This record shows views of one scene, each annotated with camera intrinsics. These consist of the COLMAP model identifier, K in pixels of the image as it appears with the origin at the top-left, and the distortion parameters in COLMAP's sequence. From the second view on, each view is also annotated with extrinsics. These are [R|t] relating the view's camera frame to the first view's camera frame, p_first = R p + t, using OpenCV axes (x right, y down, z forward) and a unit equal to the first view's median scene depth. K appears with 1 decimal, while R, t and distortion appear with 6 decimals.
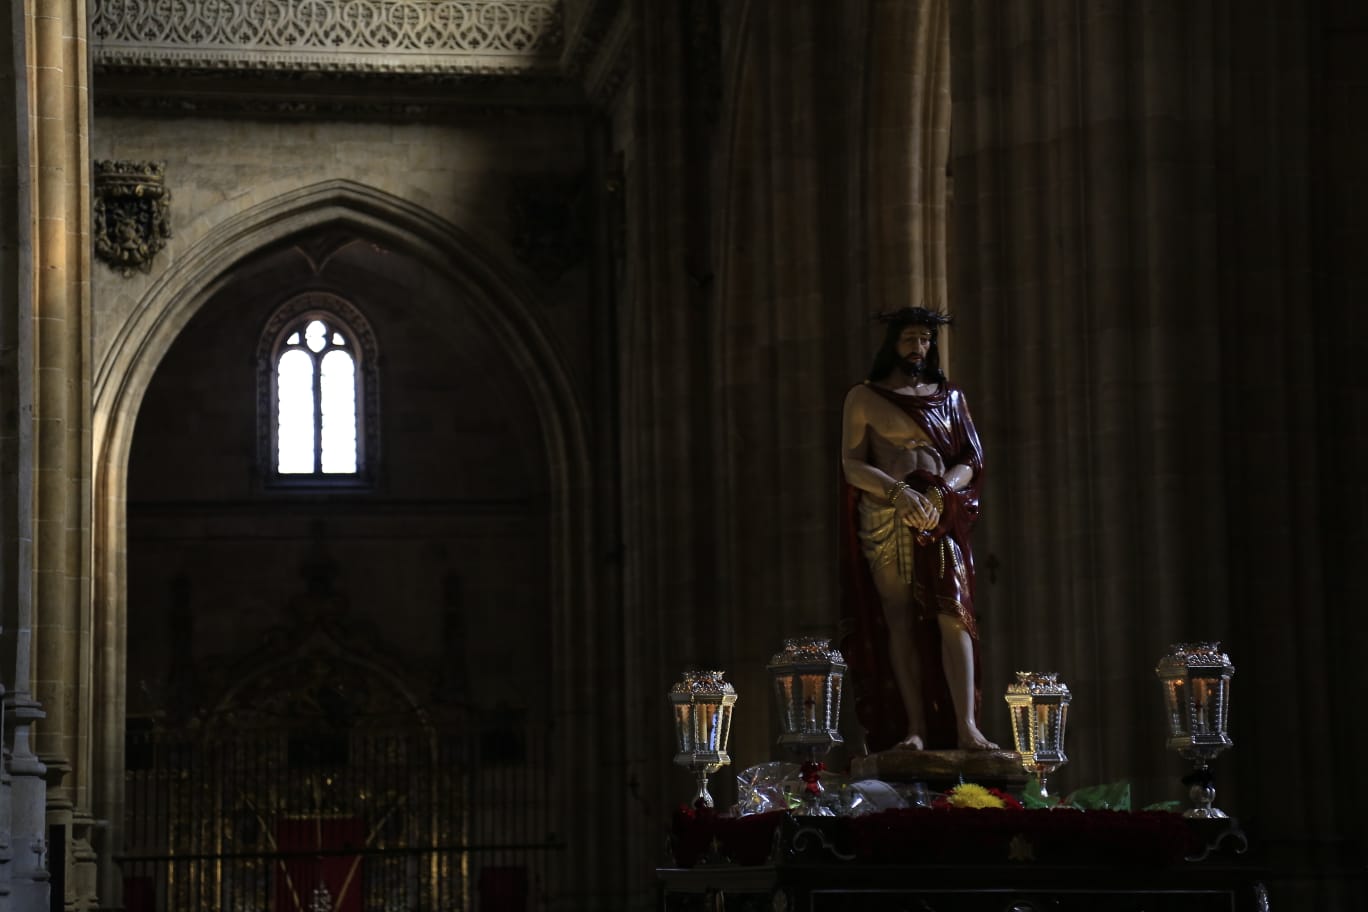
lens RADIAL K [[3836.7, 0, 684.0], [0, 3836.7, 456.0], [0, 0, 1]] dist [0.759467, -0.730417]
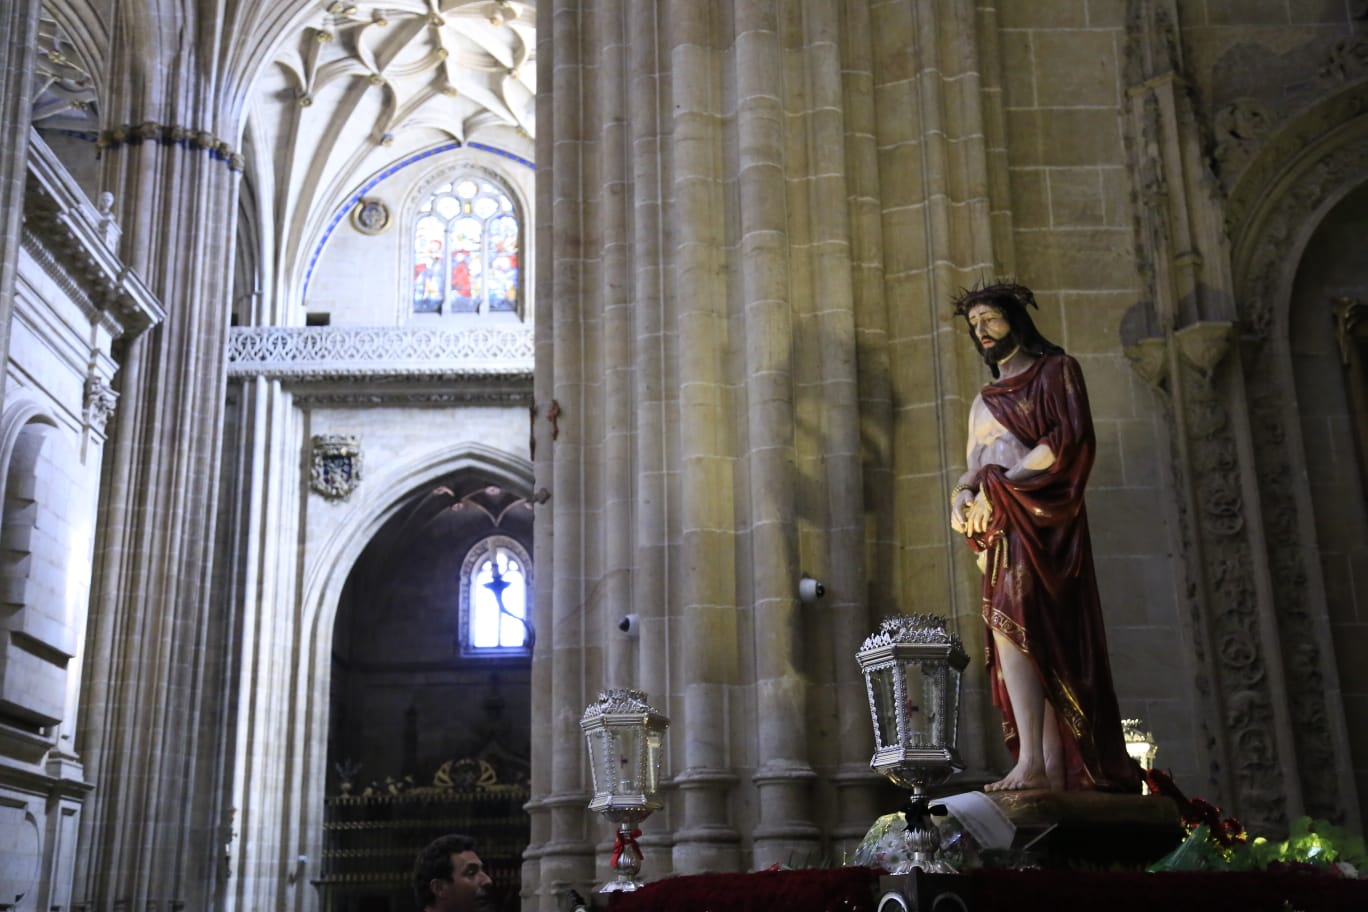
lens RADIAL K [[1613.1, 0, 685.4], [0, 1613.1, 452.2], [0, 0, 1]] dist [0.088335, 0.008986]
pose [[0.993868, -0.033746, -0.105301, 0.069452], [0.016059, 0.986247, -0.164494, 0.043573], [0.109404, 0.161794, 0.980741, 0.361797]]
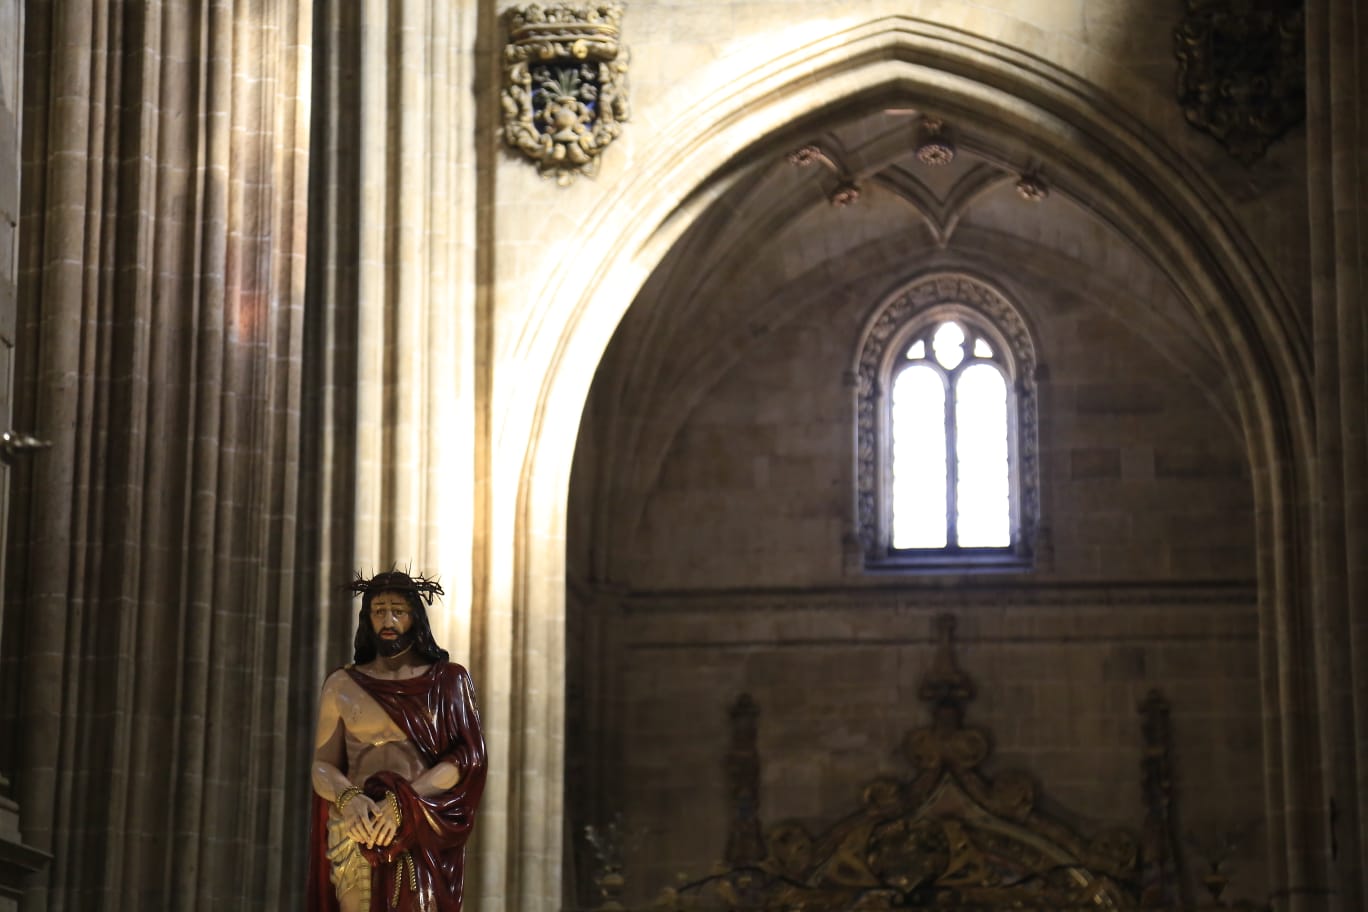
lens RADIAL K [[3836.7, 0, 684.0], [0, 3836.7, 456.0], [0, 0, 1]] dist [0.759467, -0.730417]
pose [[0.965861, -0.033057, -0.256943, 0.035348], [0.011238, 0.996238, -0.085928, 0.051459], [0.258817, 0.080107, 0.962599, 0.404187]]
